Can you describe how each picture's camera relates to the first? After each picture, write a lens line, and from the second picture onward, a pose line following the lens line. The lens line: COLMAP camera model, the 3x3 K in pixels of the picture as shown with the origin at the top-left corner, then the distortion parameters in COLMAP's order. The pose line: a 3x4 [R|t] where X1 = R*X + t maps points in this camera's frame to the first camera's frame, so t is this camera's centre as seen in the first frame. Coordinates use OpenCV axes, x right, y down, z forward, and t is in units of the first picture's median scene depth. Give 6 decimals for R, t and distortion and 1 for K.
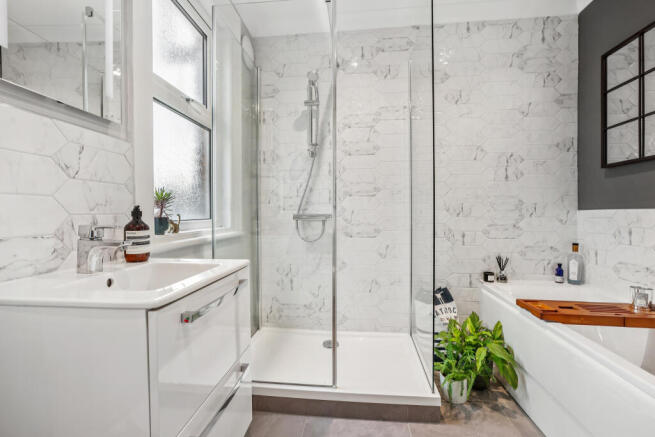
lens RADIAL K [[310.7, 0, 327.6], [0, 310.7, 215.8], [0, 0, 1]] dist [-0.019236, 0.000621]
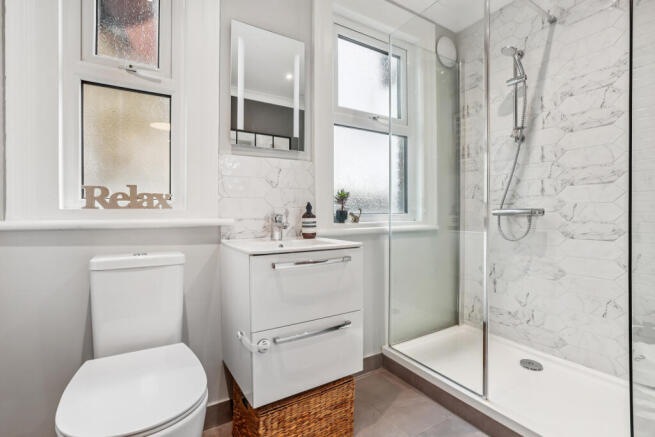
lens RADIAL K [[307.9, 0, 327.0], [0, 307.9, 216.0], [0, 0, 1]] dist [0.008244, 0.002188]
pose [[0.613838, 0.009781, -0.789372, 0.310139], [-0.005769, 0.999952, 0.007904, 0.010721], [0.789411, -0.000298, 0.613865, 0.053283]]
